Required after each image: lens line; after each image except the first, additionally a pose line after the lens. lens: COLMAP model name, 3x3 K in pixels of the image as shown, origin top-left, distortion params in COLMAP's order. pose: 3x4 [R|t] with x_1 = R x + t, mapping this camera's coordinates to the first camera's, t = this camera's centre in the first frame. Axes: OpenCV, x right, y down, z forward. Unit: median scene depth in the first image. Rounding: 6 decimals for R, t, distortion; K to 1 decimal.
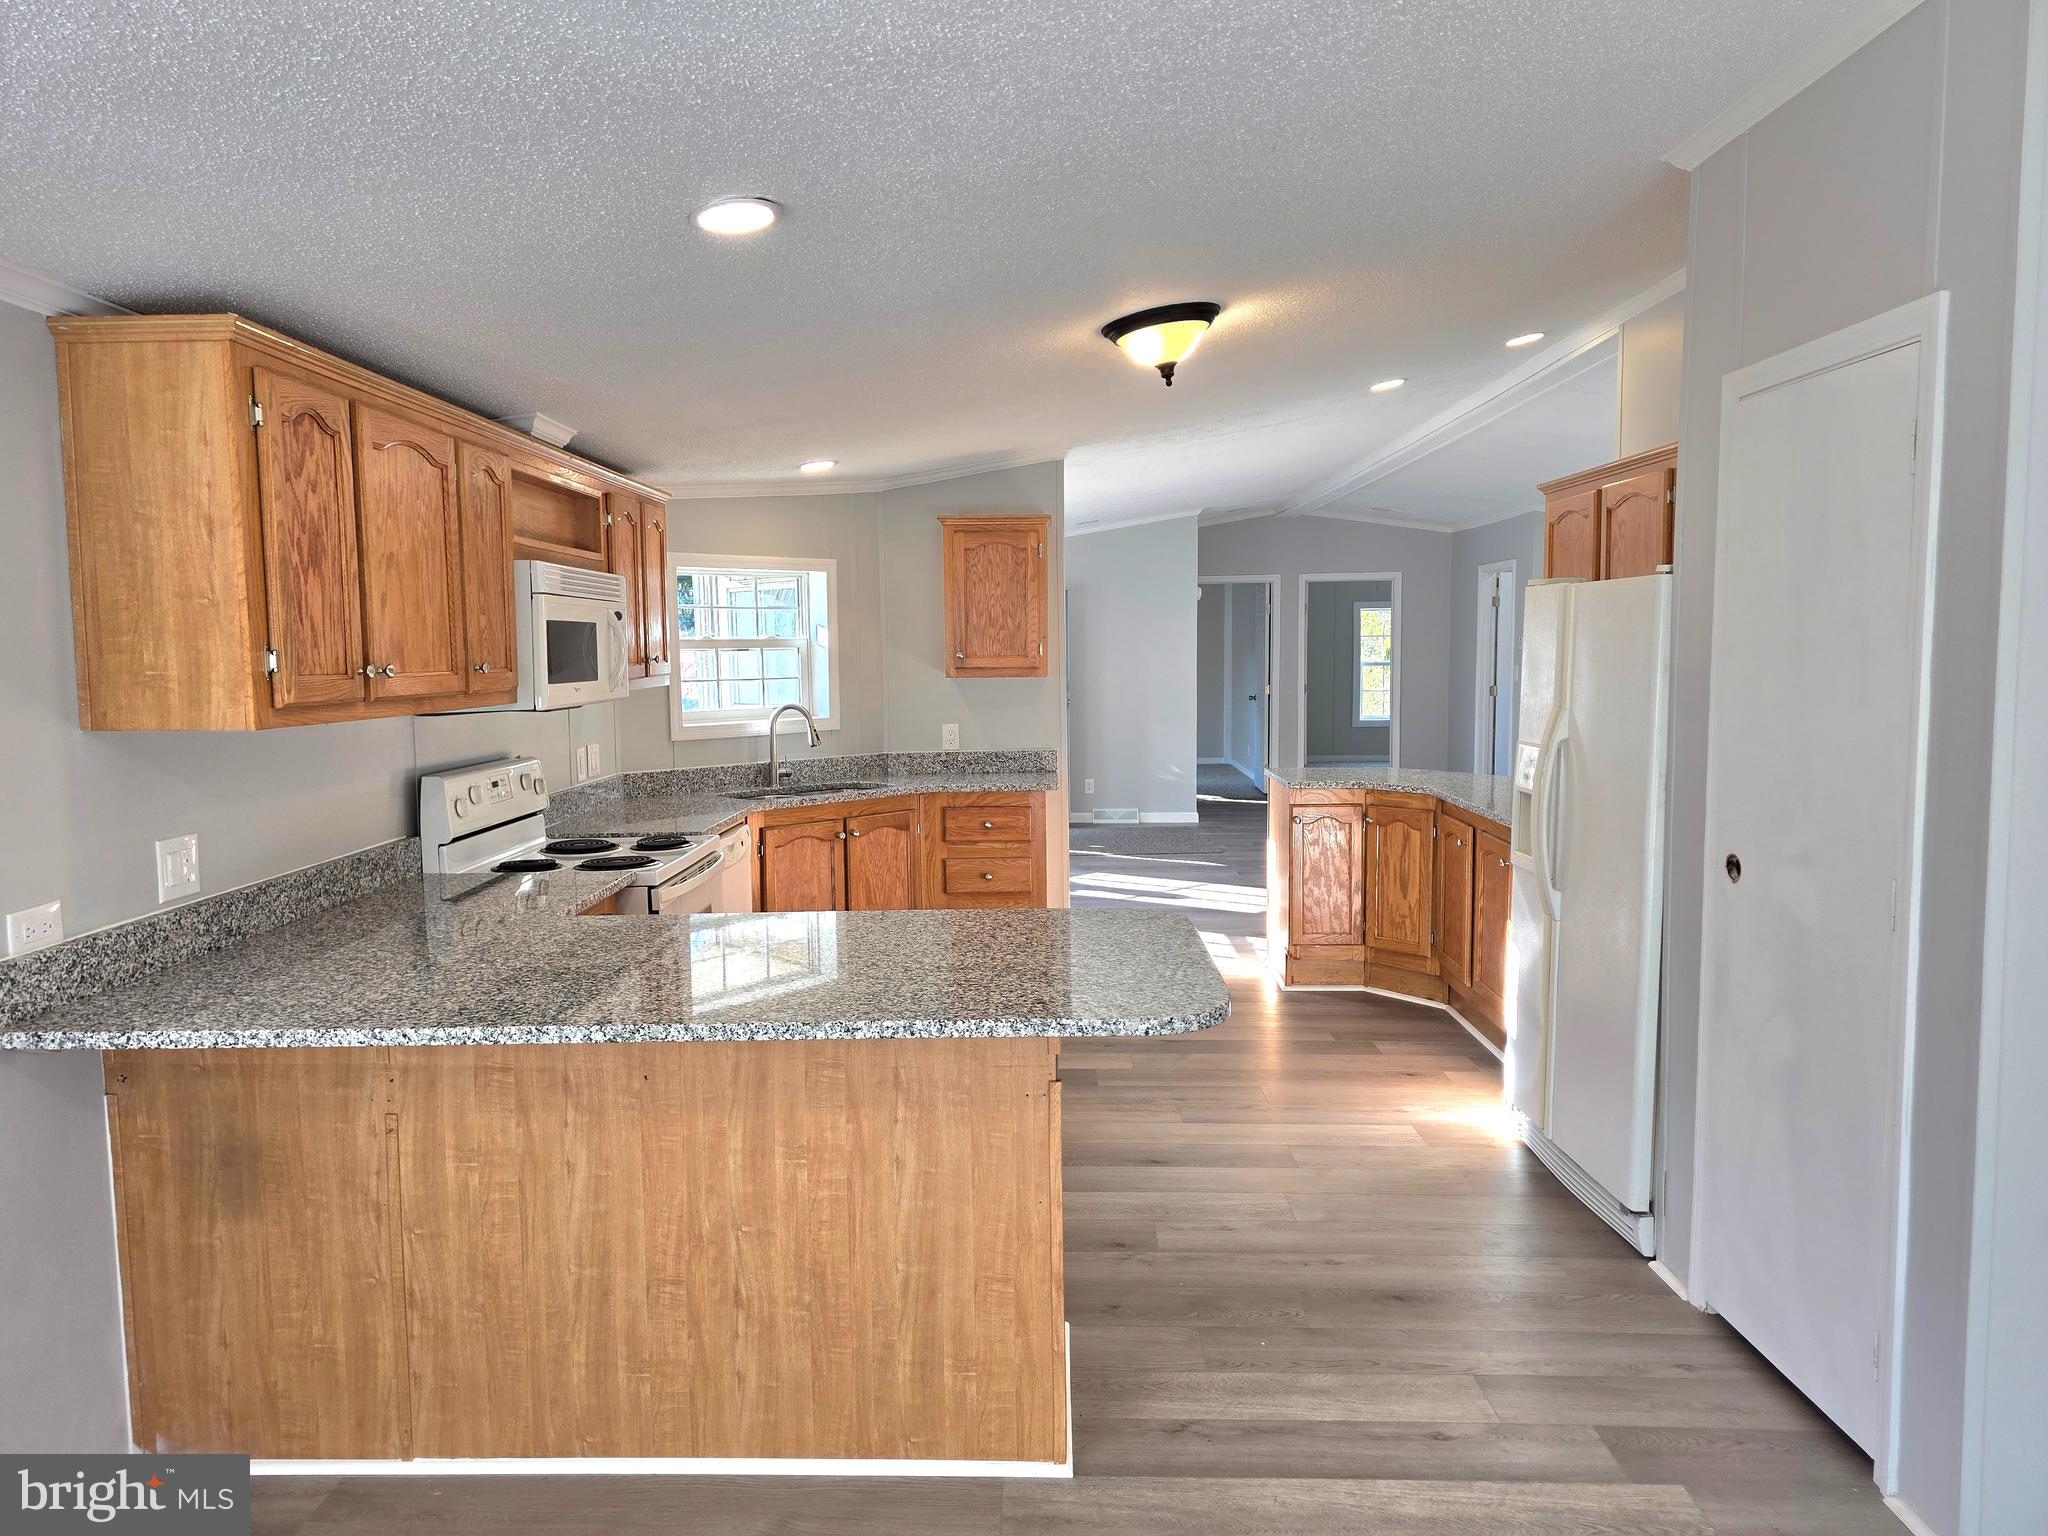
lens RADIAL K [[1377.3, 0, 1018.2], [0, 1377.3, 779.3], [0, 0, 1]] dist [0.043474, -0.003931]
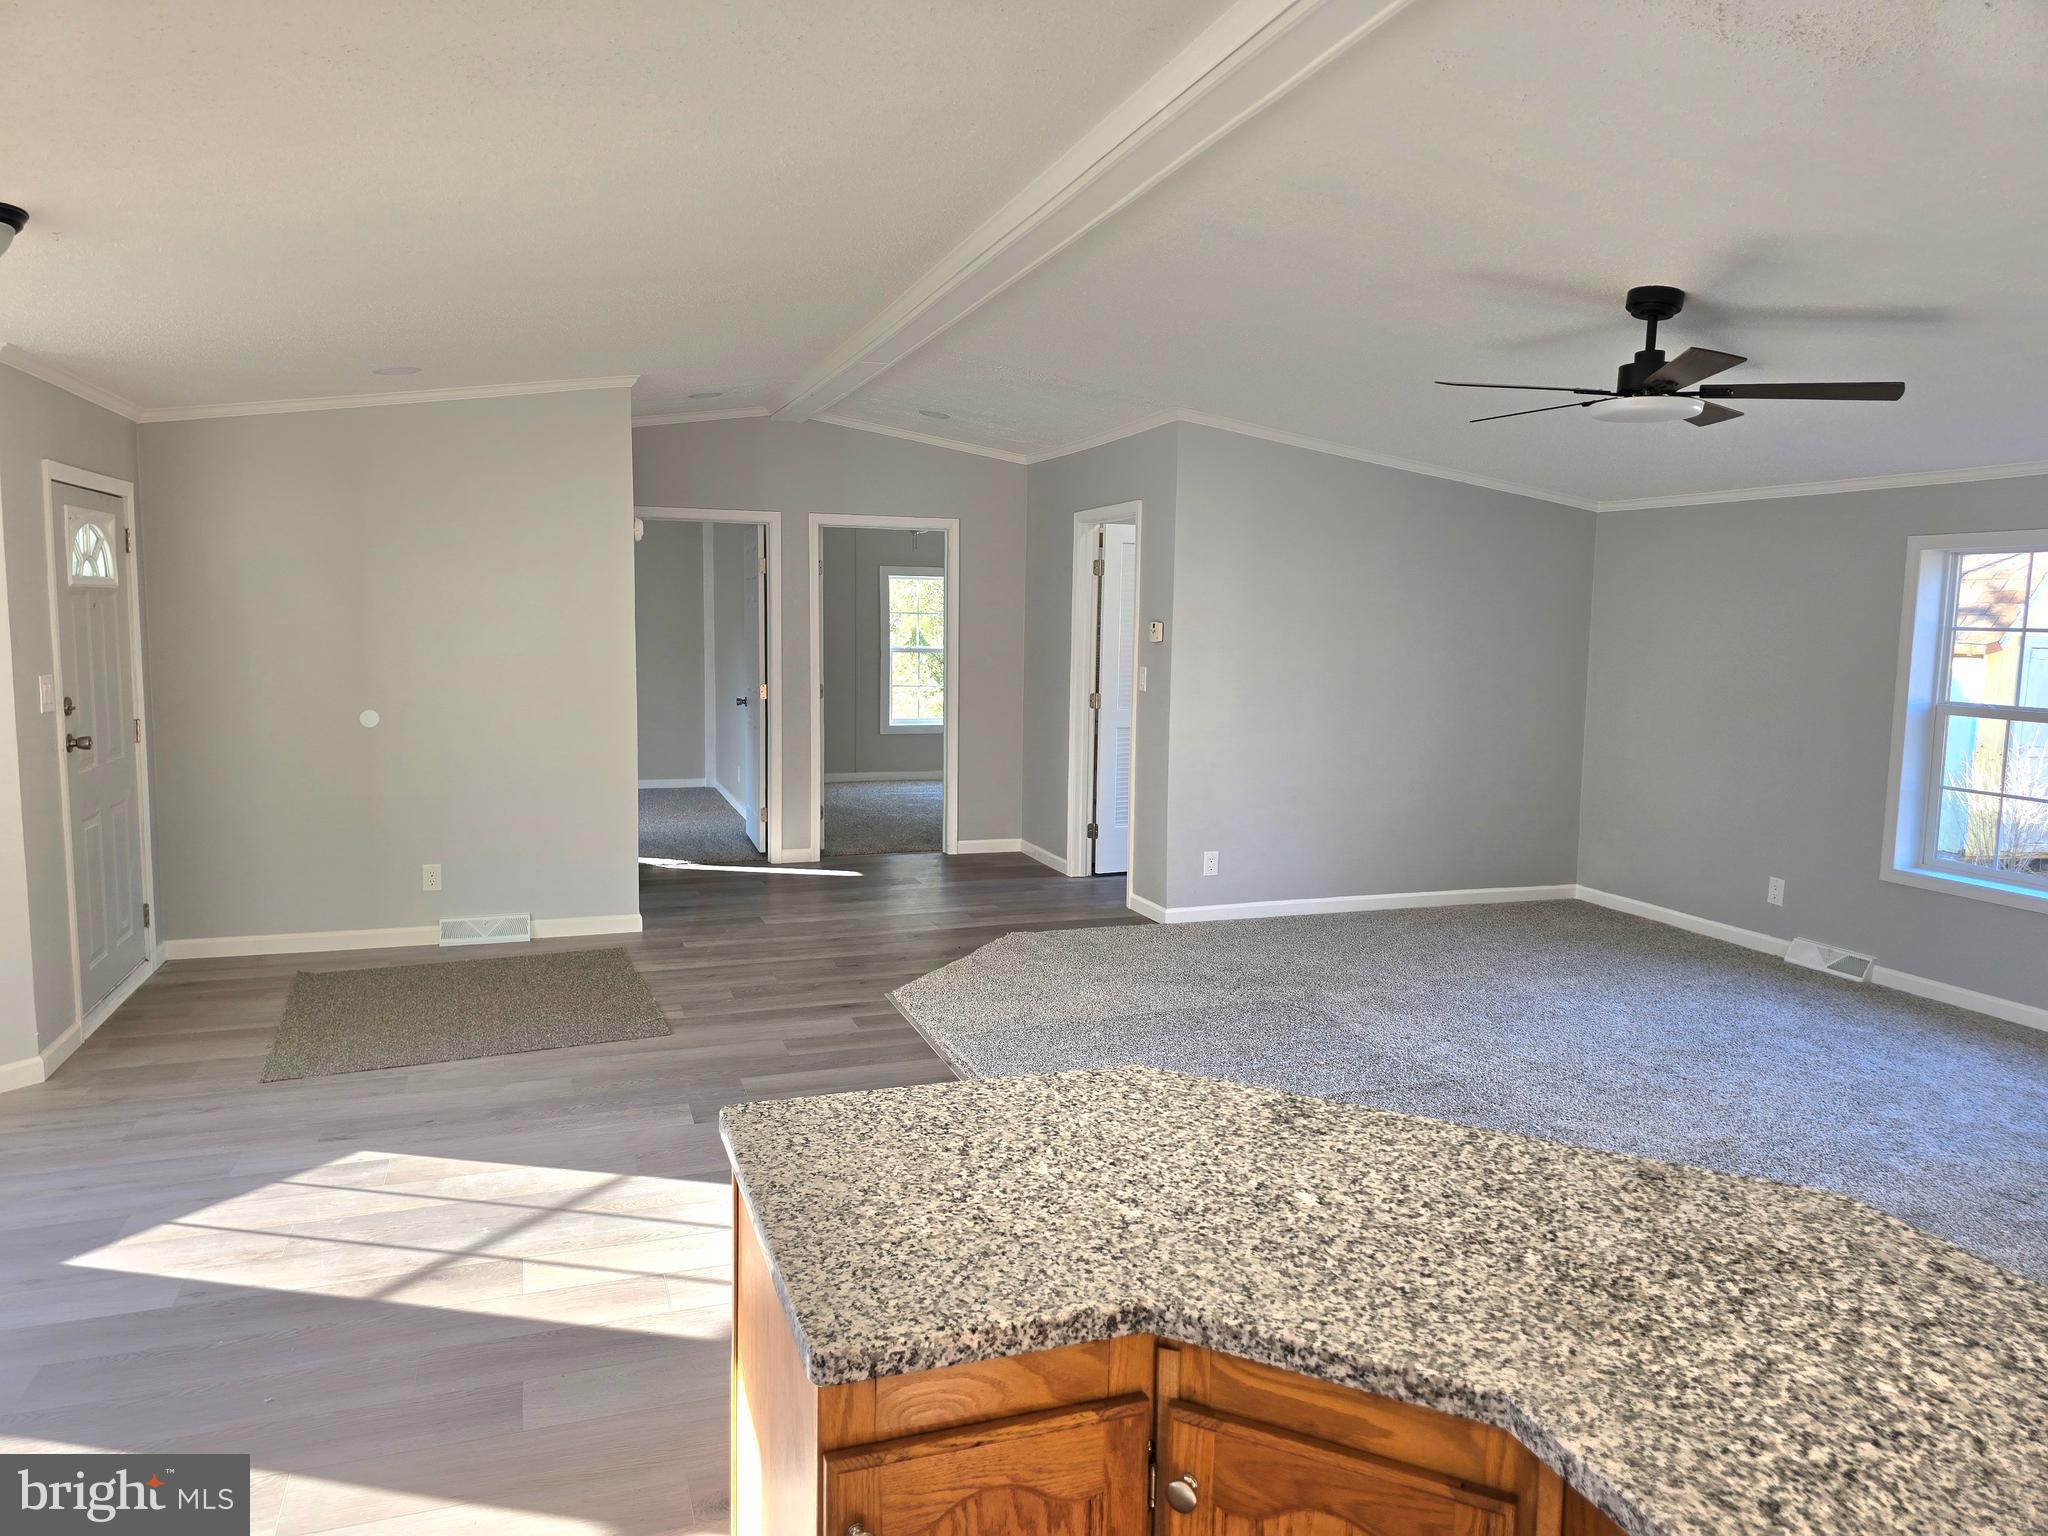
lens RADIAL K [[1377.3, 0, 1025.3], [0, 1377.3, 767.6], [0, 0, 1]] dist [0.043474, -0.003931]
pose [[0.936331, -0.014410, 0.350824, 0.068502], [0.009697, 0.999838, 0.015187, -0.038148], [-0.350985, -0.010818, 0.936318, 0.352748]]
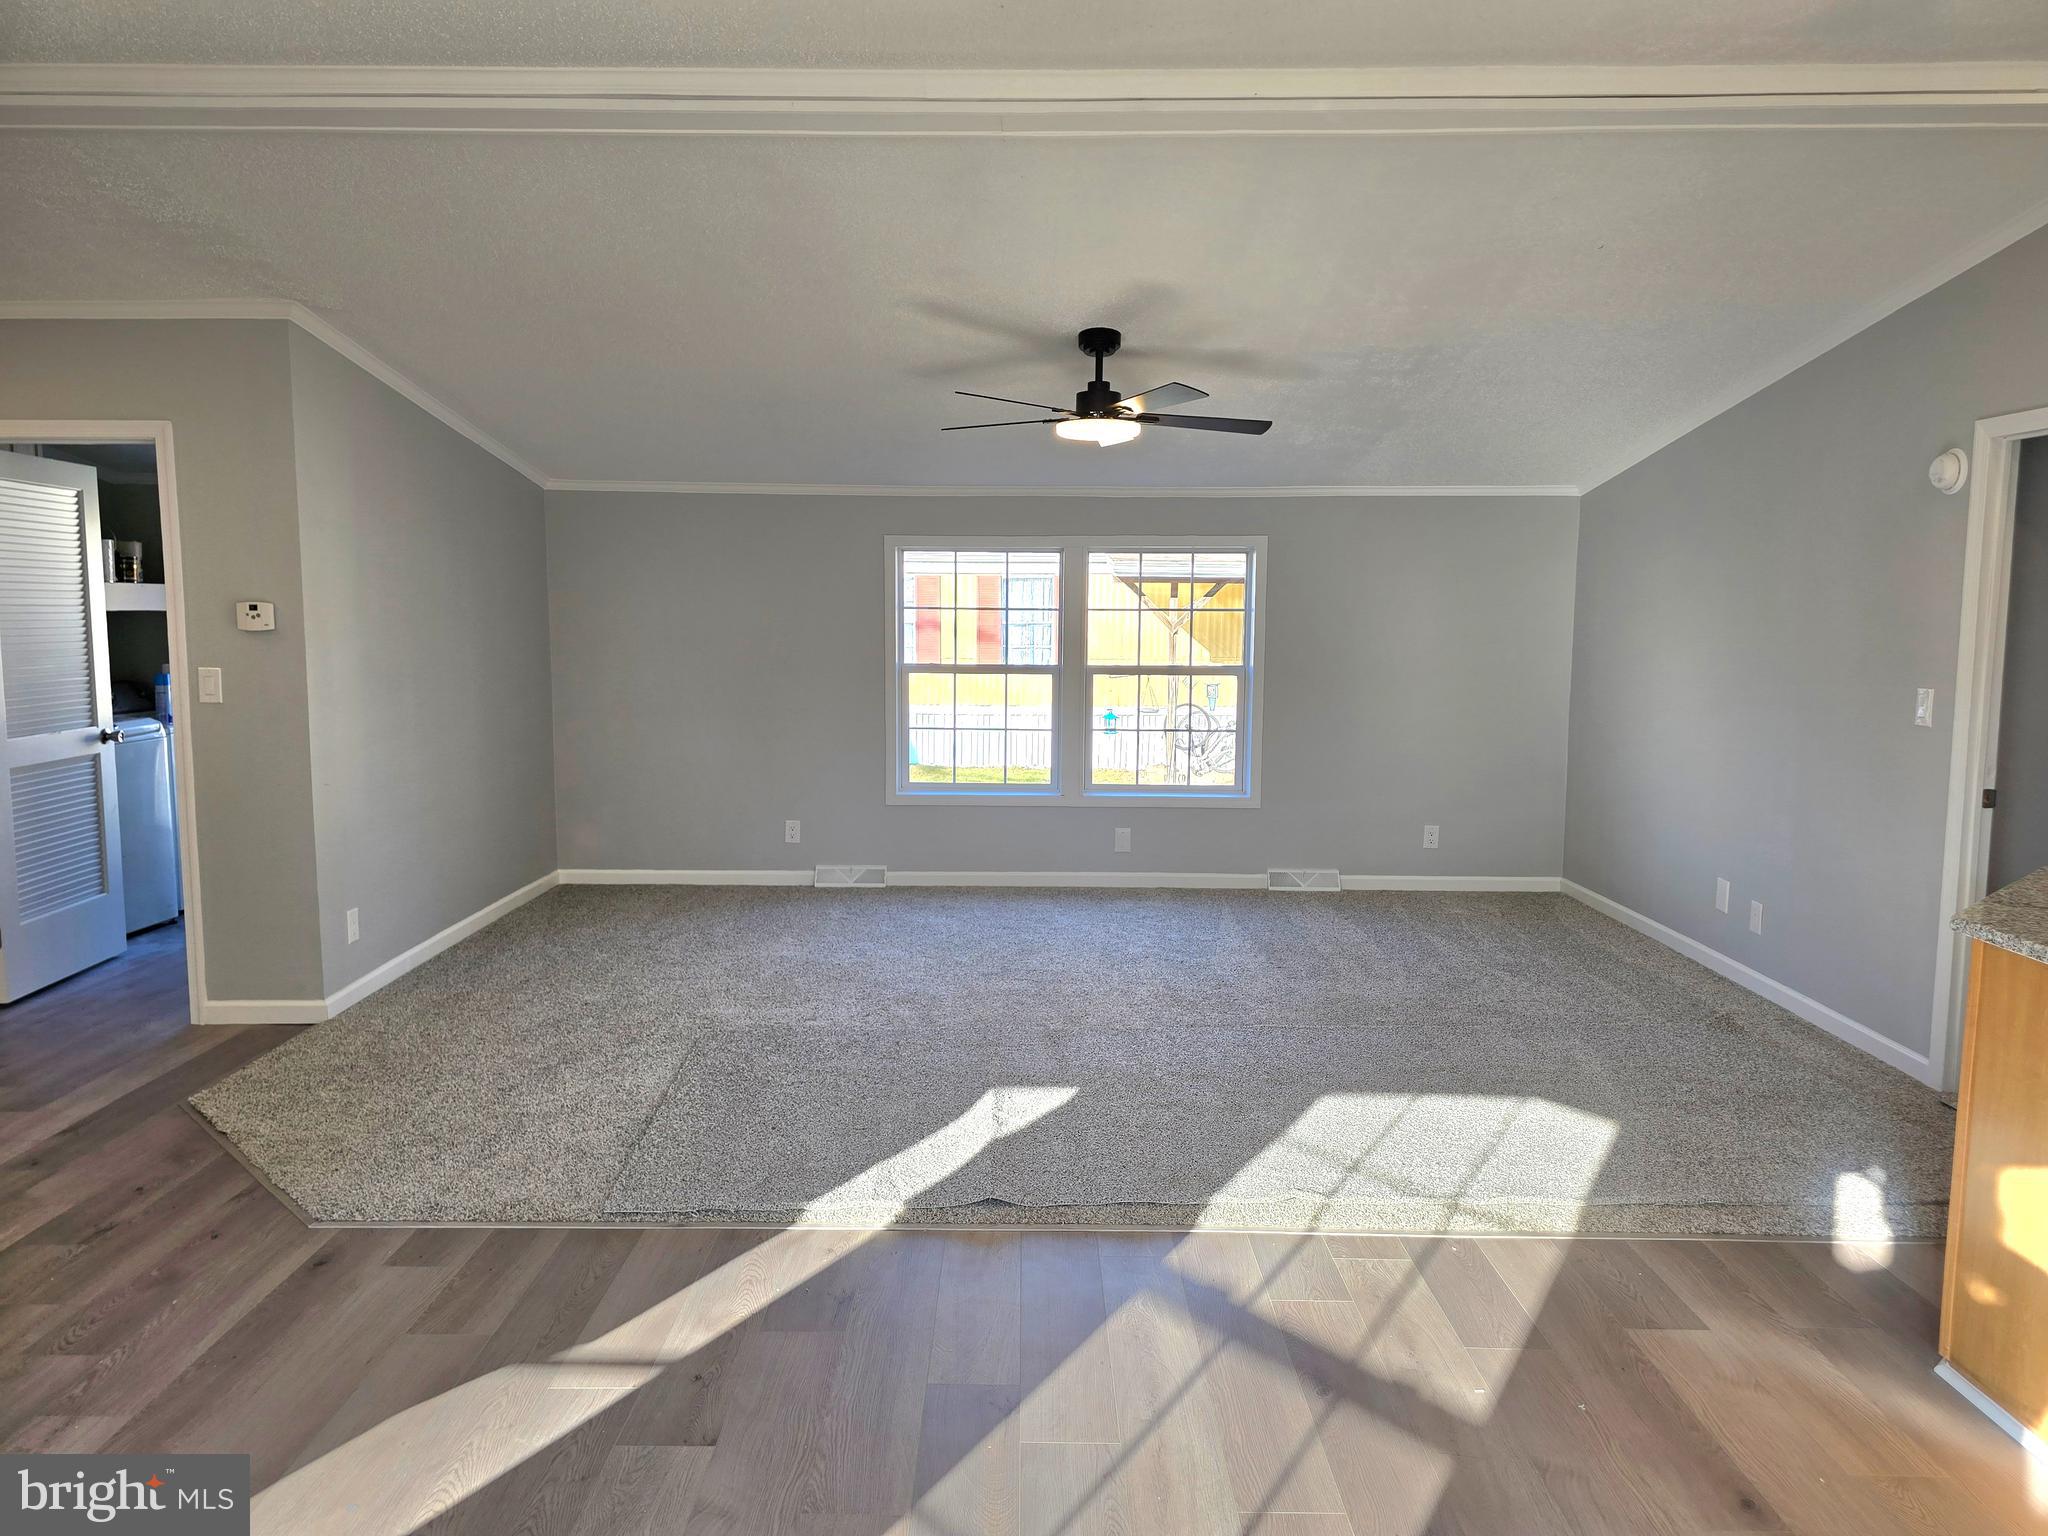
lens RADIAL K [[1377.3, 0, 1018.3], [0, 1377.3, 771.8], [0, 0, 1]] dist [0.043474, -0.003931]
pose [[-0.024769, -0.107468, 0.993900, -0.081650], [0.091407, 0.989797, 0.109302, -0.063341], [-0.995506, 0.093557, -0.014693, 0.638658]]
